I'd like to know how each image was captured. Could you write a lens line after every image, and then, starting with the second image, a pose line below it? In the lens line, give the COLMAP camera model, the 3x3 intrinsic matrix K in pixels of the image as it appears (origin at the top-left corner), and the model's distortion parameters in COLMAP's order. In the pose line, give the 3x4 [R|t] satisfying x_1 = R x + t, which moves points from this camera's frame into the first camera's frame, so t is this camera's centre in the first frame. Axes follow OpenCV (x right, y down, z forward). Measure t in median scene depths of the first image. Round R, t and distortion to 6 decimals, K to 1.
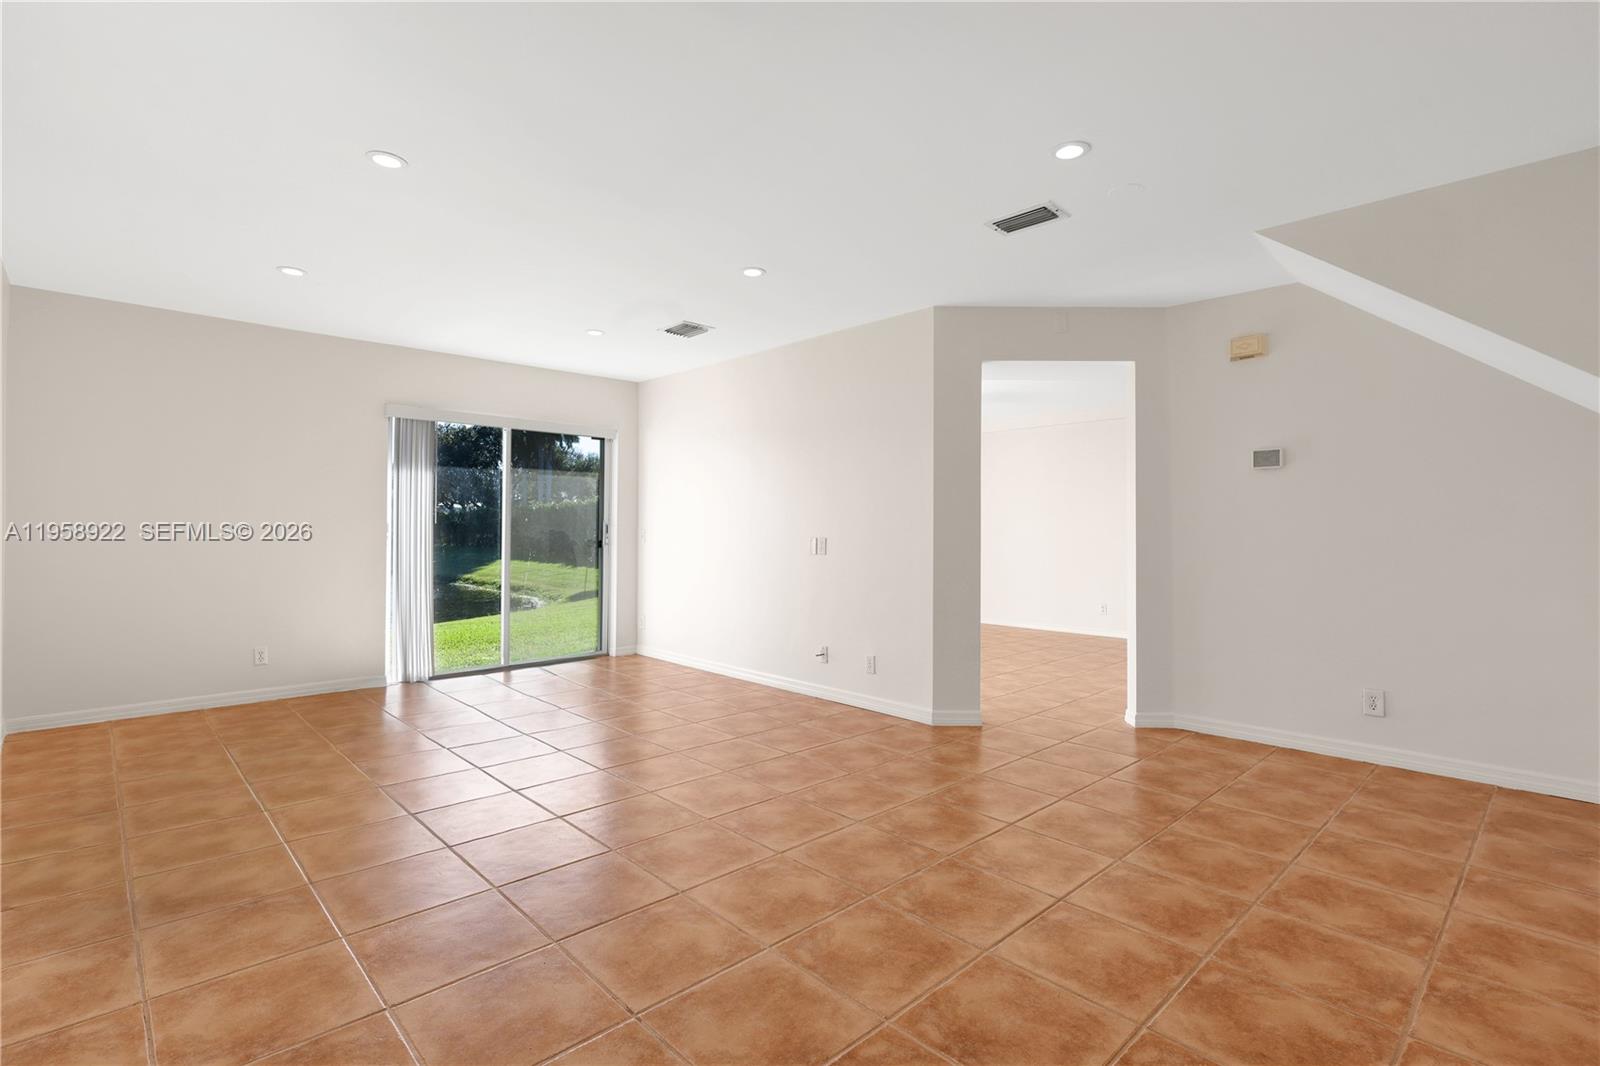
lens RADIAL K [[755.3, 0, 800.9], [0, 755.3, 531.0], [0, 0, 1]] dist [-0.001275, 0.002799]
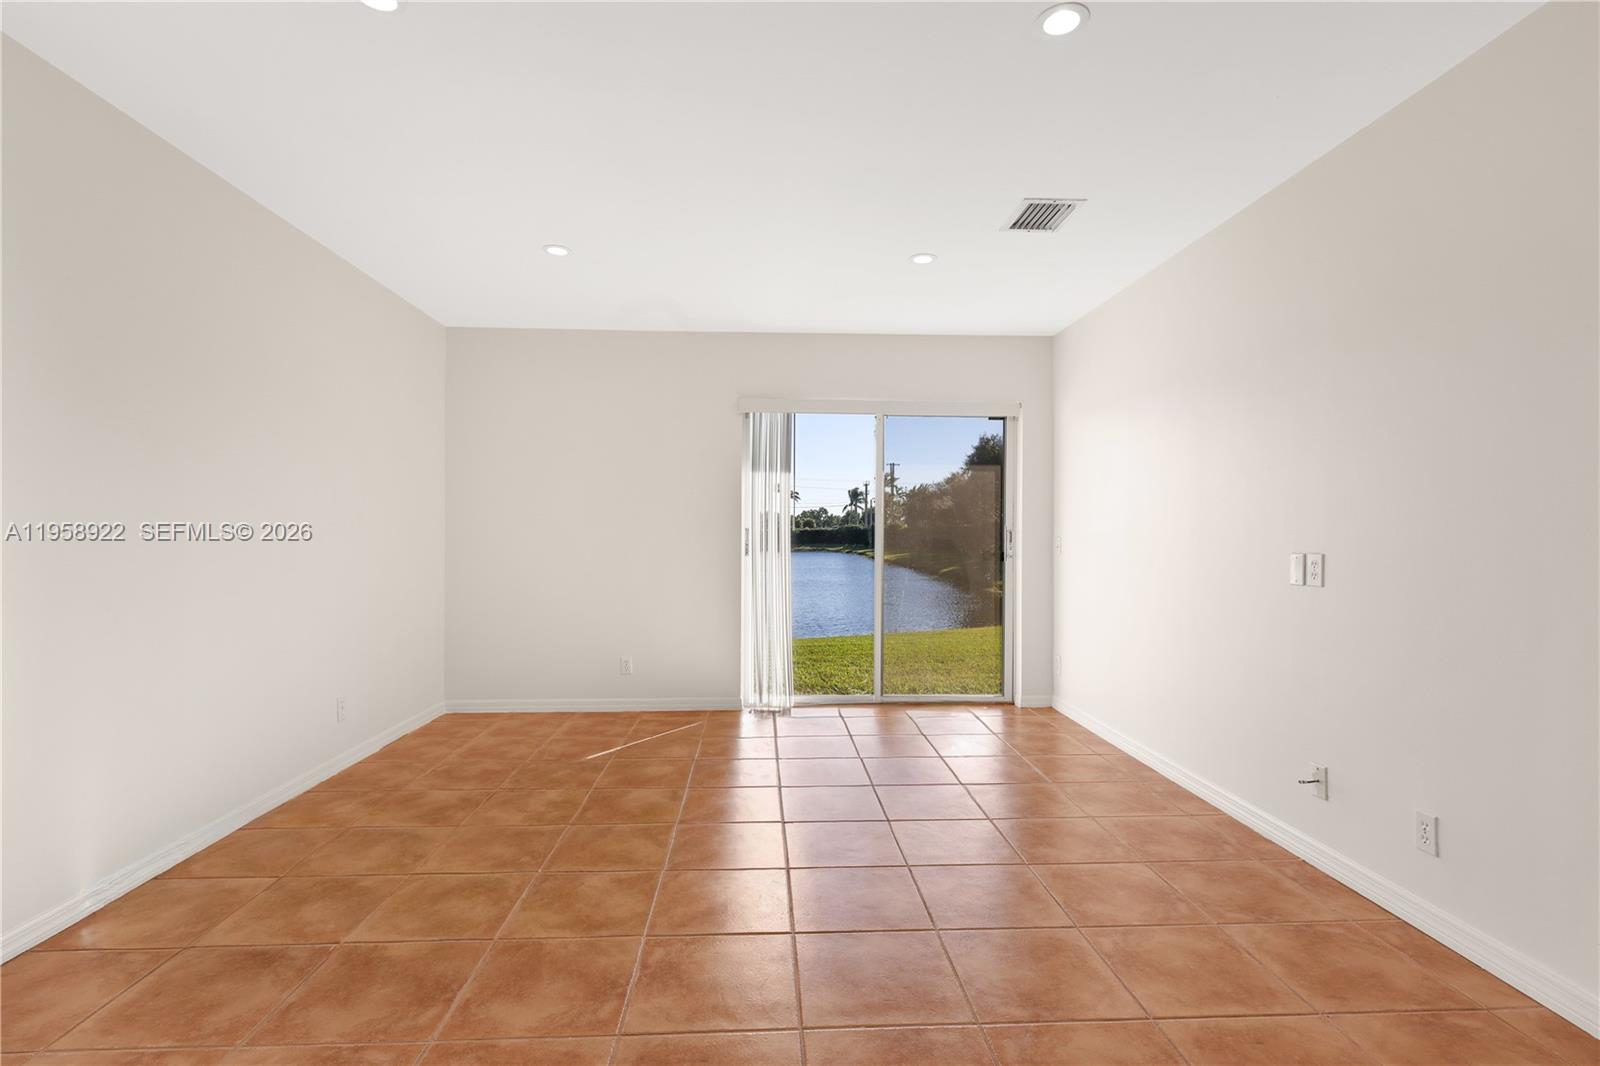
lens RADIAL K [[755.3, 0, 797.4], [0, 755.3, 535.1], [0, 0, 1]] dist [-0.001275, 0.002799]
pose [[0.761055, -0.000471, -0.648688, 0.071430], [-0.002739, 0.999988, -0.003939, -0.000884], [0.648682, 0.004775, 0.761044, 0.289141]]
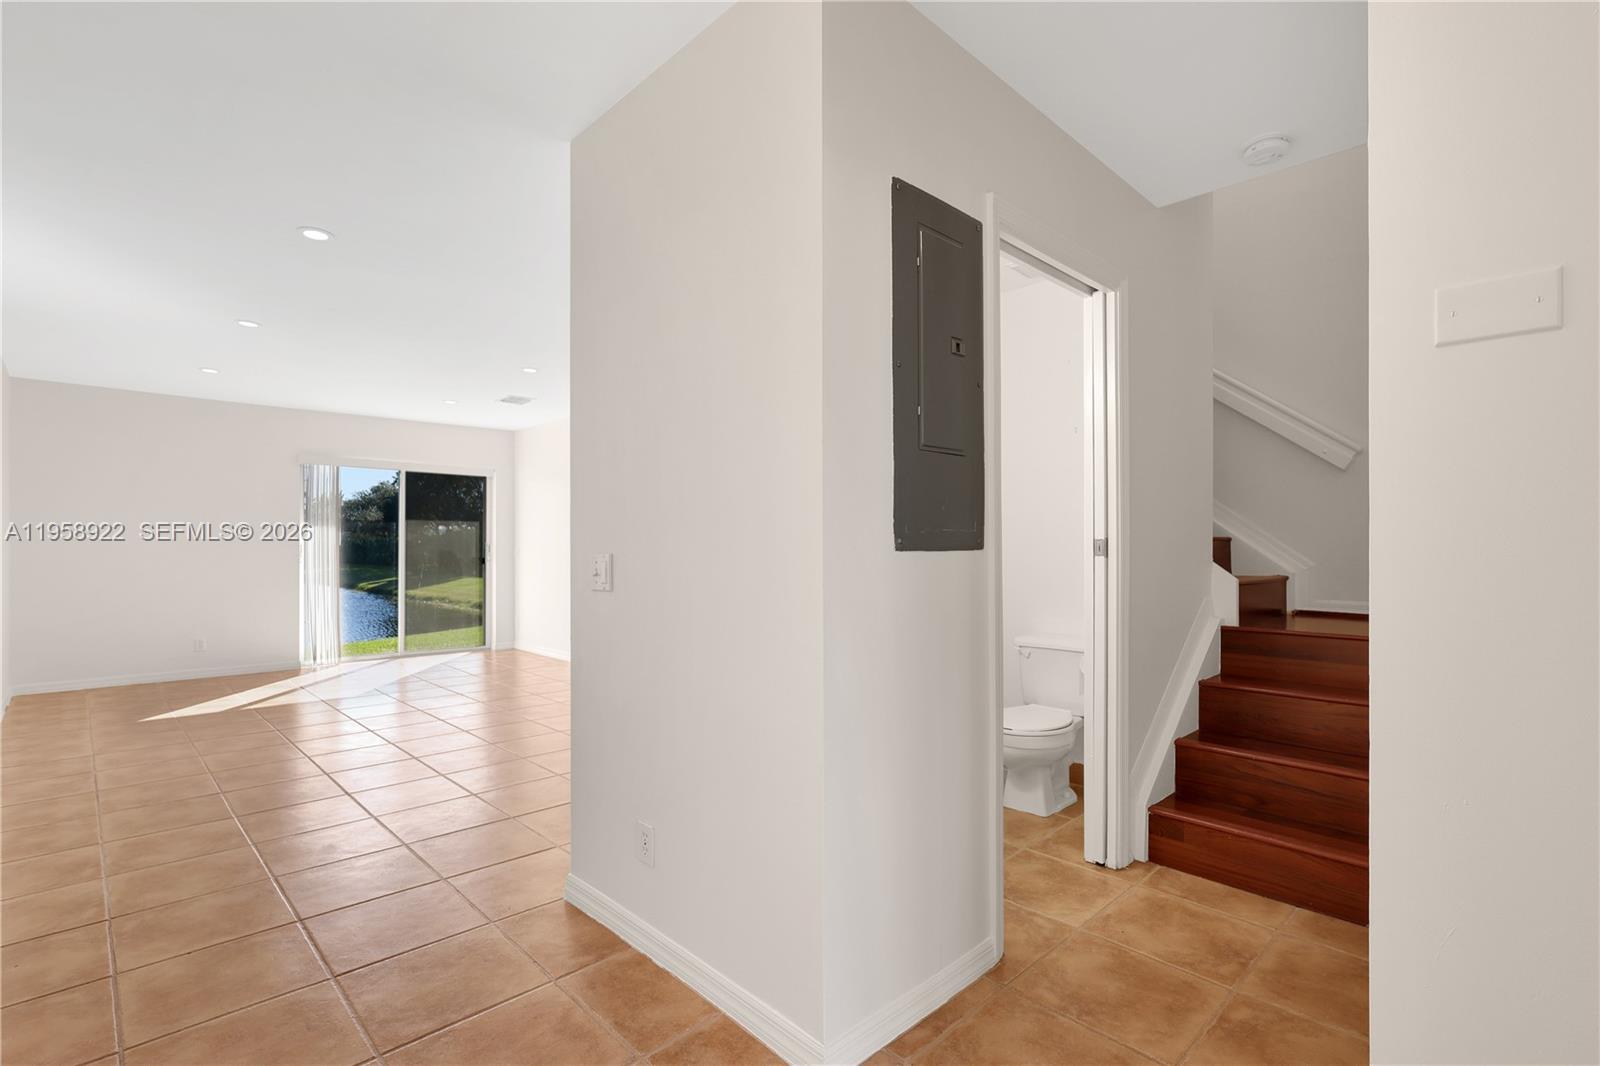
lens RADIAL K [[755.3, 0, 789.4], [0, 755.3, 534.3], [0, 0, 1]] dist [-0.001275, 0.002799]
pose [[0.999957, -0.008518, -0.003693, 0.248397], [0.008440, 0.999753, -0.020564, 0.004293], [0.003867, 0.020532, 0.999782, -0.251955]]
